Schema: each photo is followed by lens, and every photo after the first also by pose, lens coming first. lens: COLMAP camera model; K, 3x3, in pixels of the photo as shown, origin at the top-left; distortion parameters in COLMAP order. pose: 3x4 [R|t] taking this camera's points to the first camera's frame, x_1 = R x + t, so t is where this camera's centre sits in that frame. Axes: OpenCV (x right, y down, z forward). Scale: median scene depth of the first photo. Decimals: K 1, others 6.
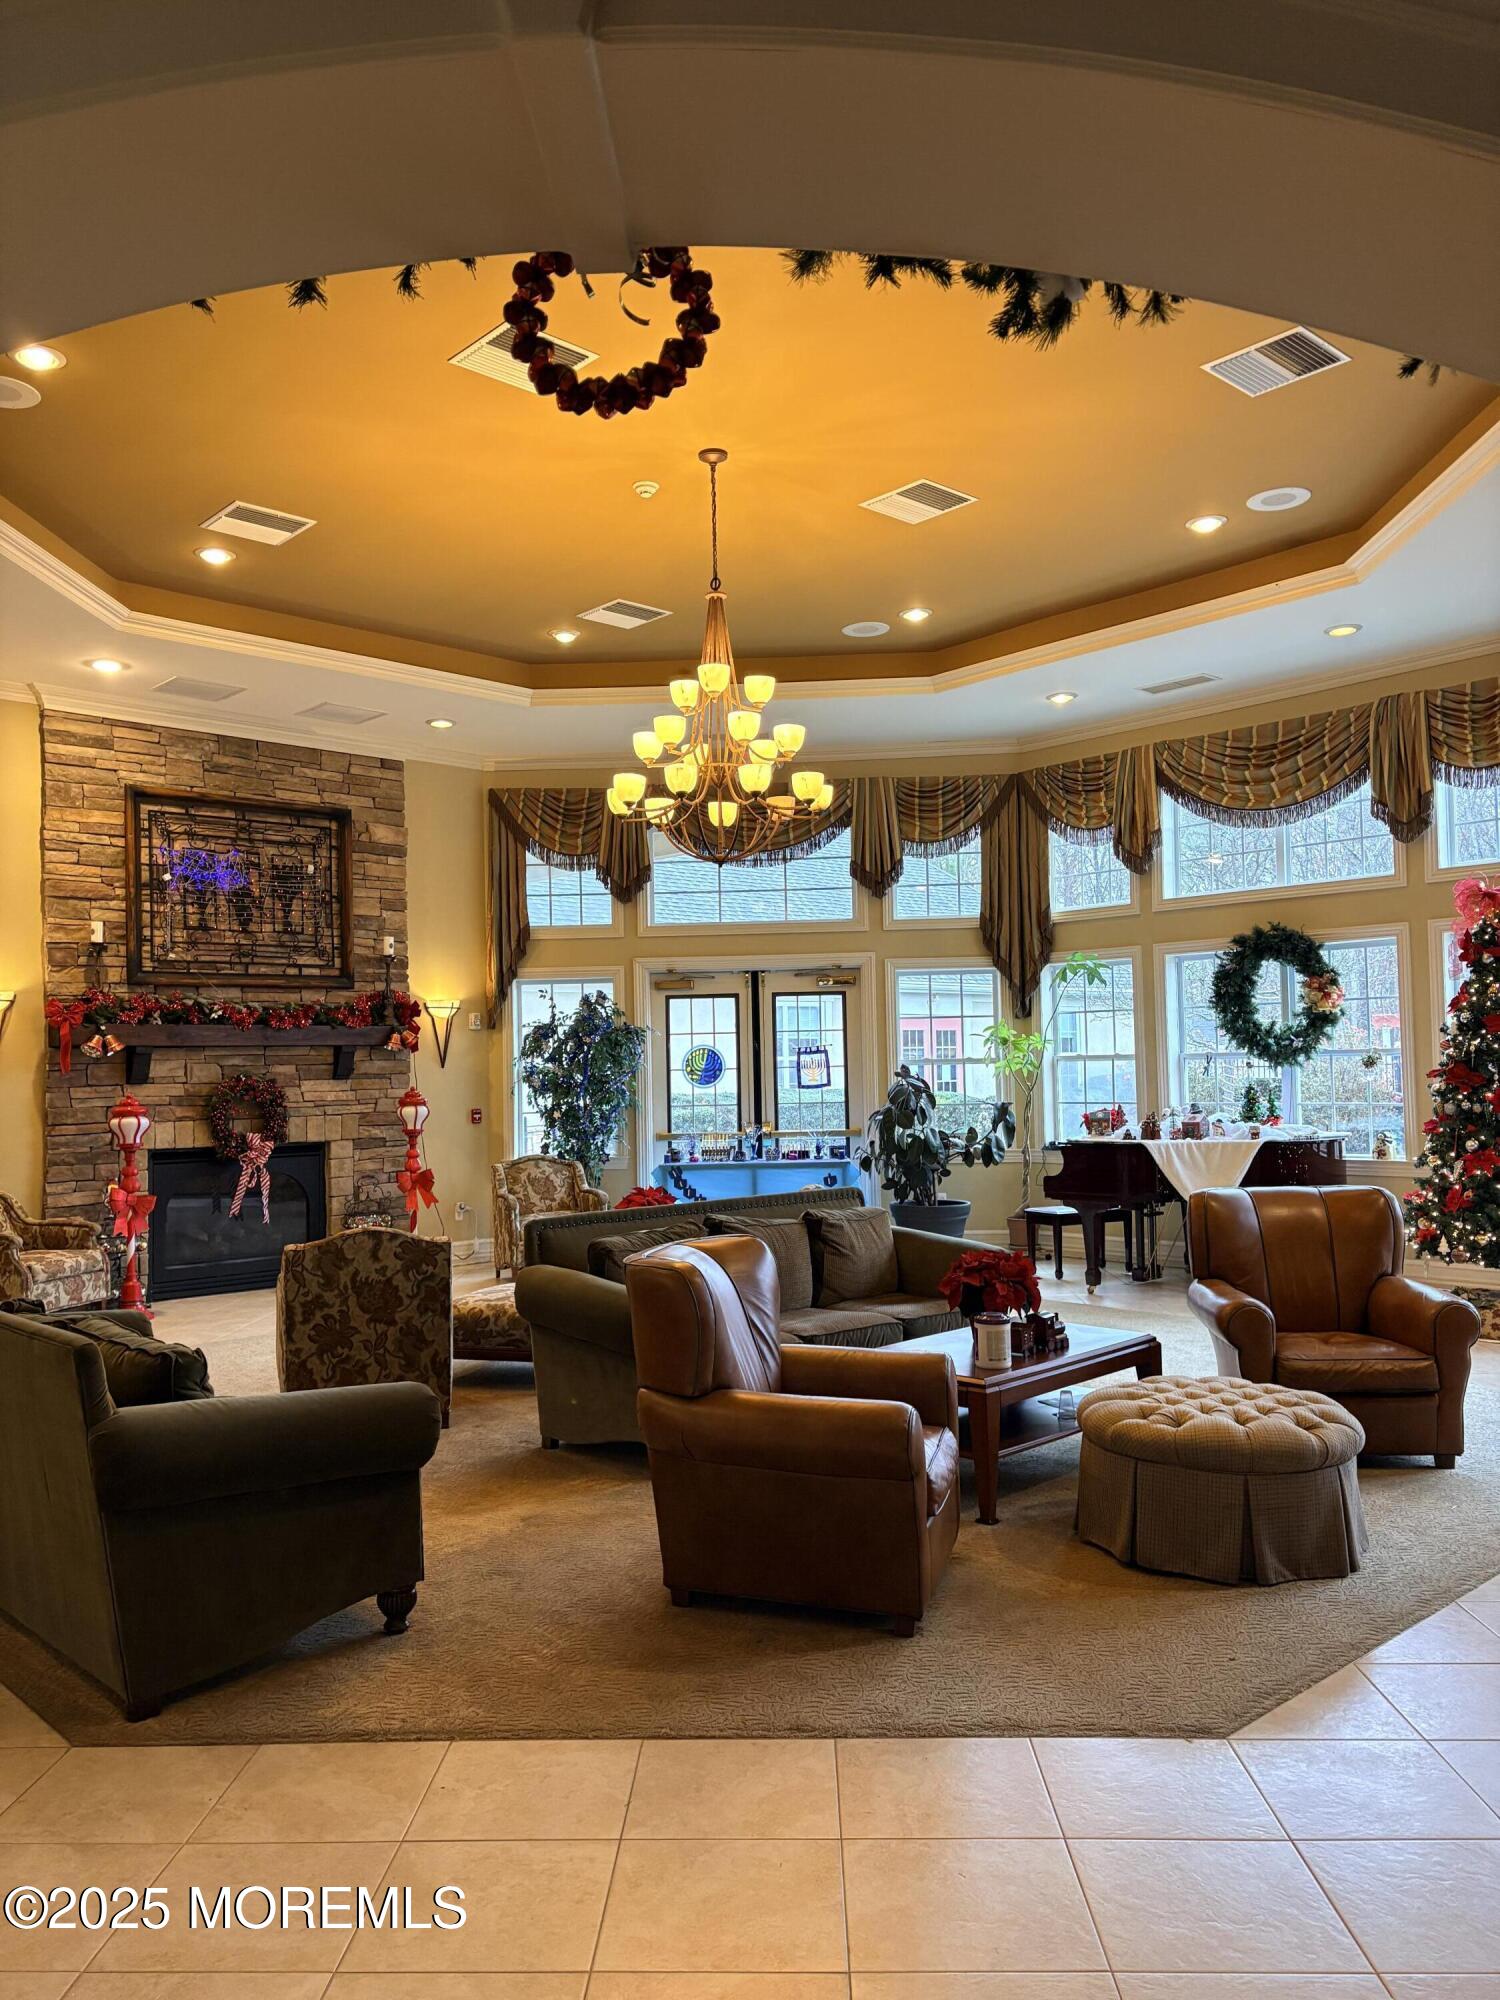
lens RADIAL K [[1501.5, 0, 751.6], [0, 1501.5, 1023.8], [0, 0, 1]] dist [0.058131, -0.060146]
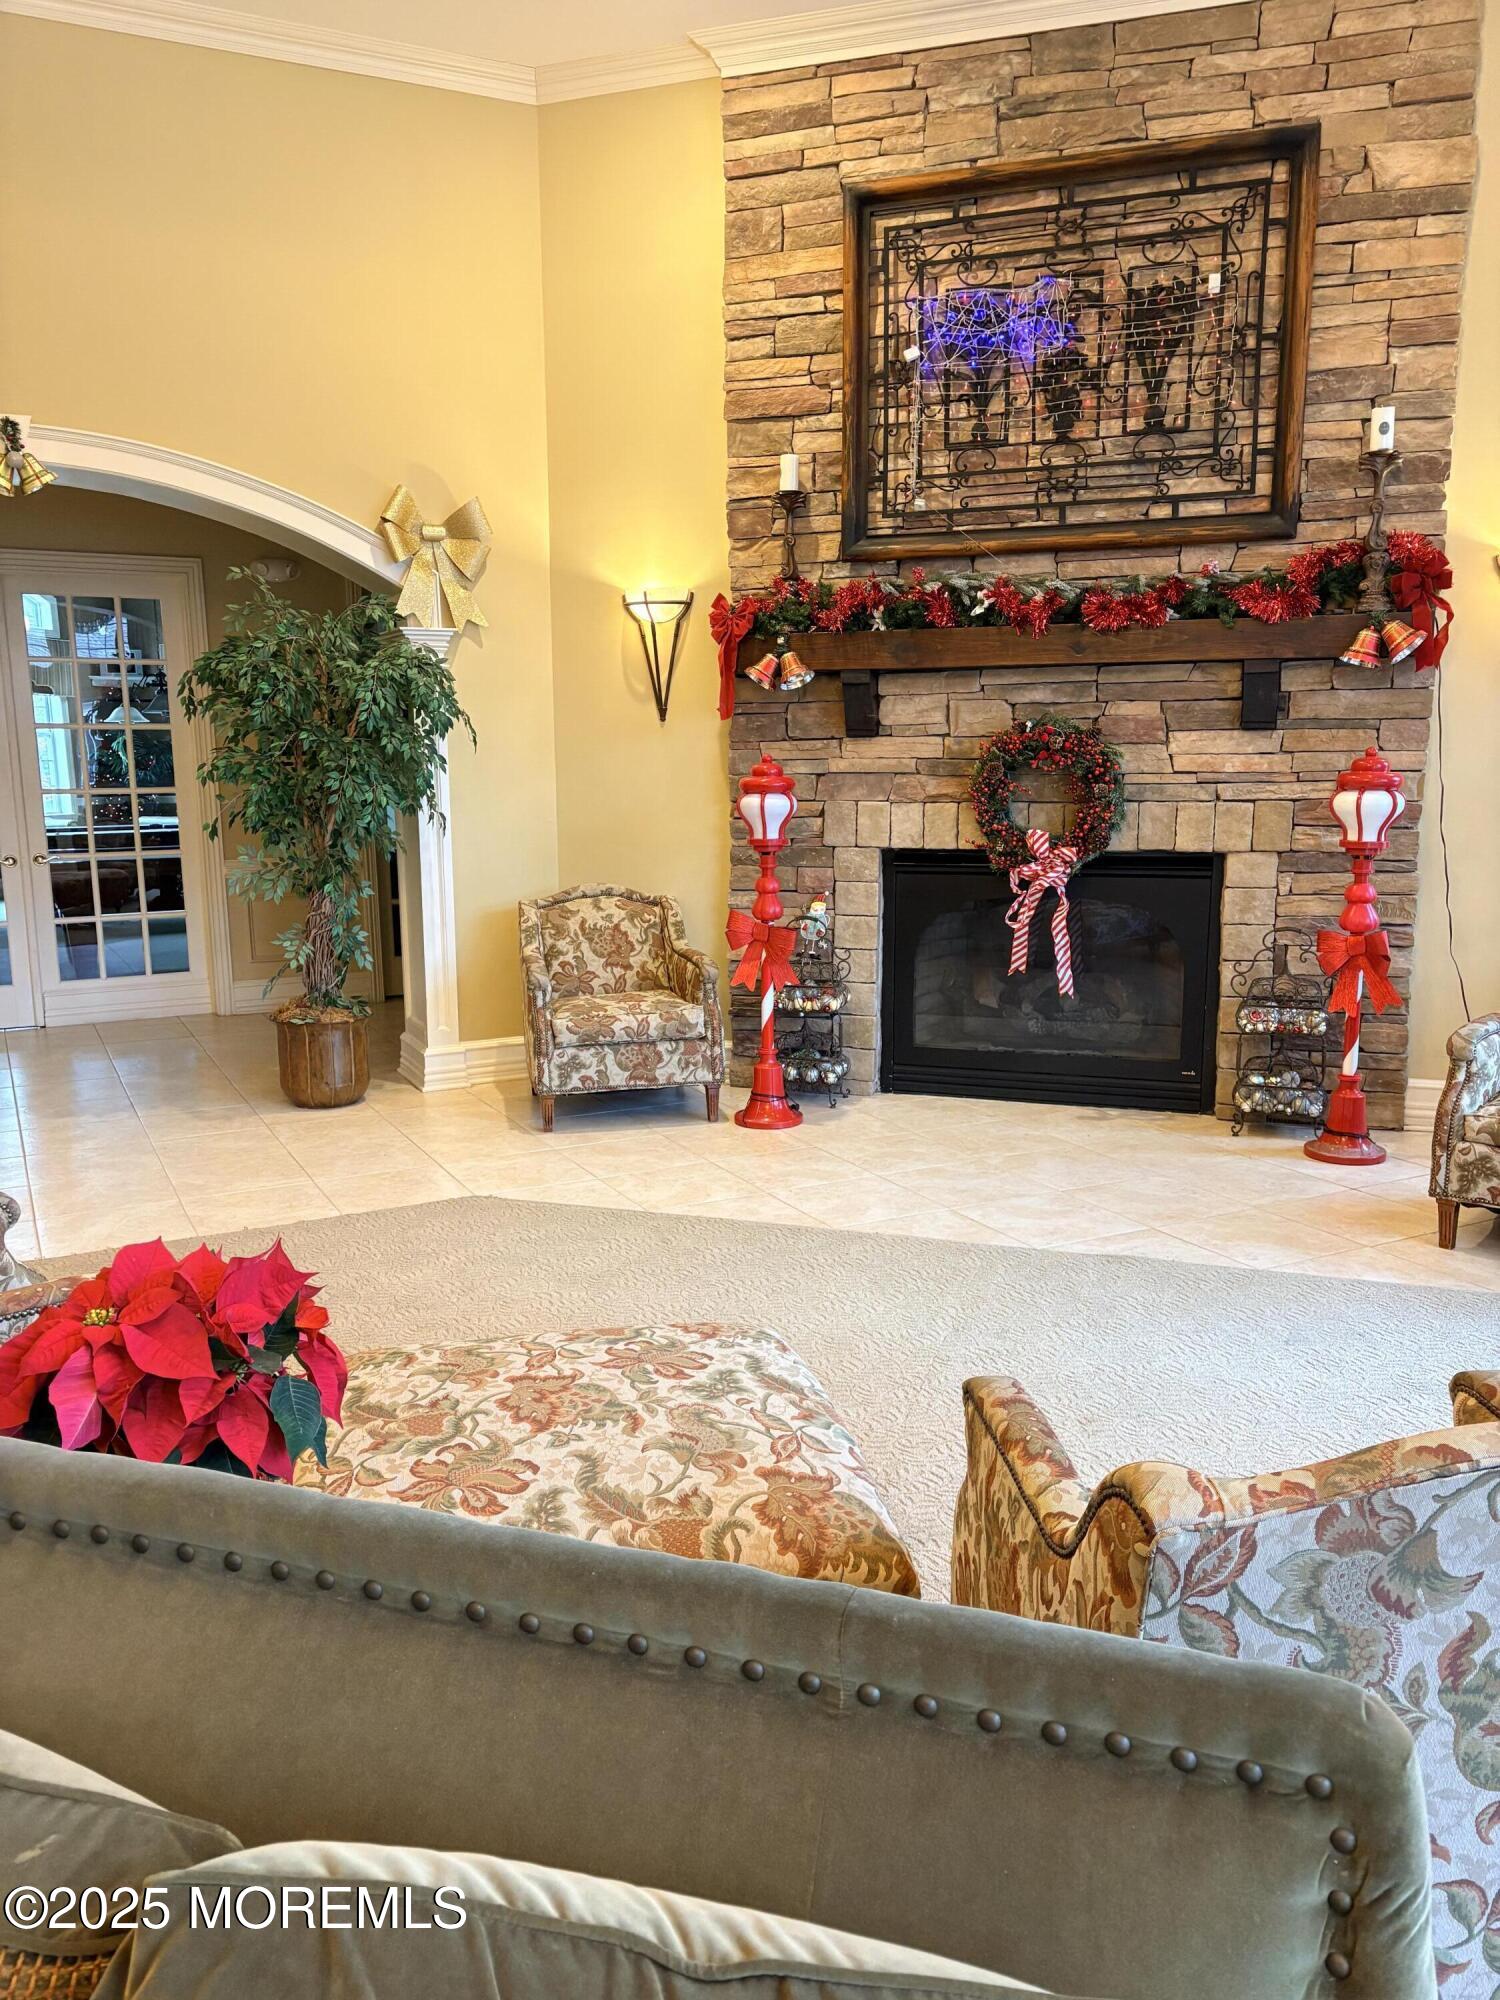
lens RADIAL K [[1501.5, 0, 751.6], [0, 1501.5, 1023.8], [0, 0, 1]] dist [0.058131, -0.060146]
pose [[0.476601, 0.178243, -0.860861, 0.101378], [0.028475, 0.975587, 0.217762, 0.018828], [0.878659, -0.128298, 0.459890, 0.641077]]
